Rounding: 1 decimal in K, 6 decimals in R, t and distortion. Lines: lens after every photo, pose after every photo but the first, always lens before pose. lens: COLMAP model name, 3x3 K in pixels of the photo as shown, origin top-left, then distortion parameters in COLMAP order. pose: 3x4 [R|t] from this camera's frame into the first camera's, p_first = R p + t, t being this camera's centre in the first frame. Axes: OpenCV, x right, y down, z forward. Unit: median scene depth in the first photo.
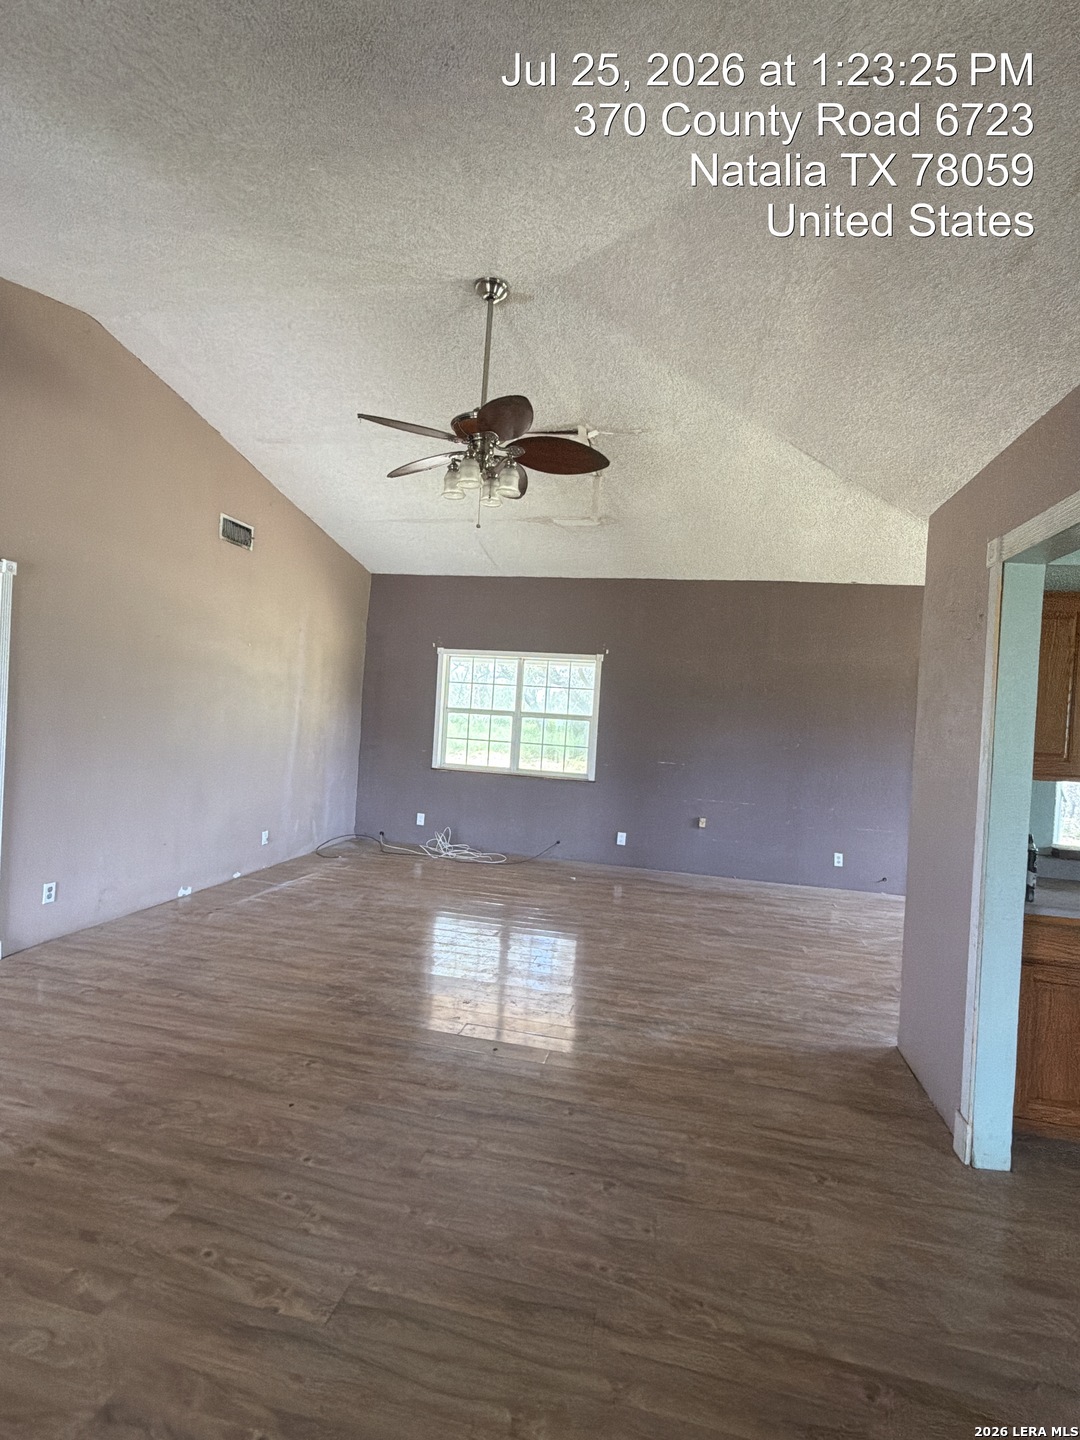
lens RADIAL K [[711.1, 0, 540.0], [0, 711.1, 720.0], [0, 0, 1]] dist [0.000093, 0.000007]
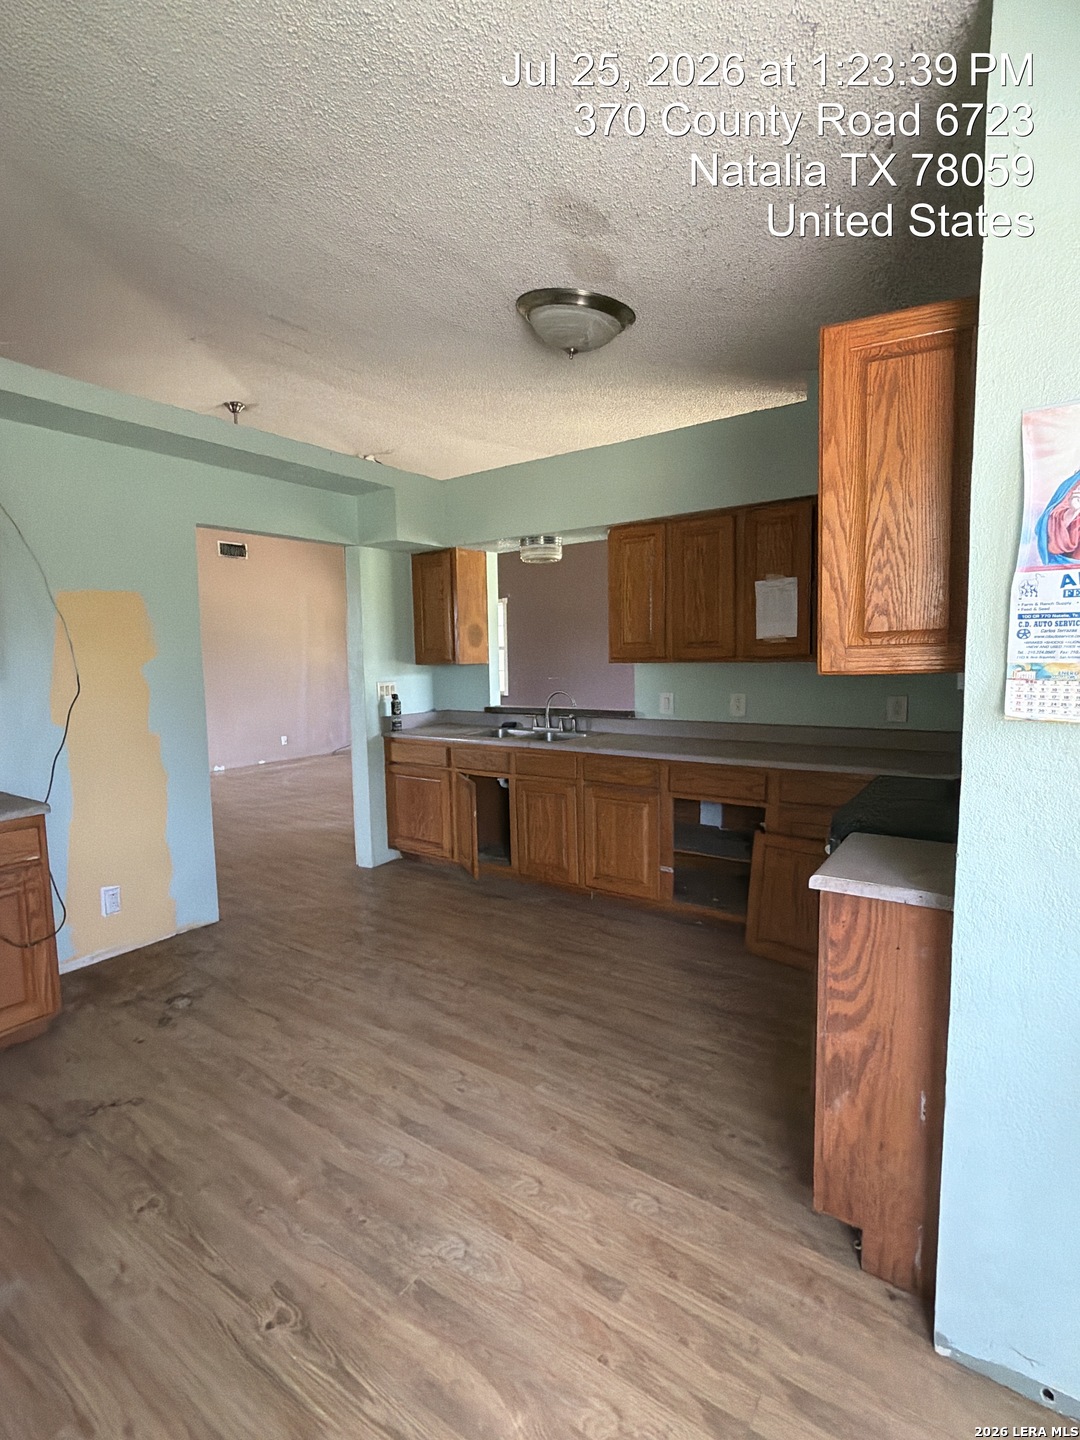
lens RADIAL K [[711.1, 0, 540.0], [0, 711.1, 720.0], [0, 0, 1]] dist [0.000093, 0.000007]
pose [[0.921438, -0.039507, -0.386513, 0.810144], [0.069465, 0.995539, 0.063843, 0.064915], [0.382266, -0.085676, 0.920072, -0.247460]]
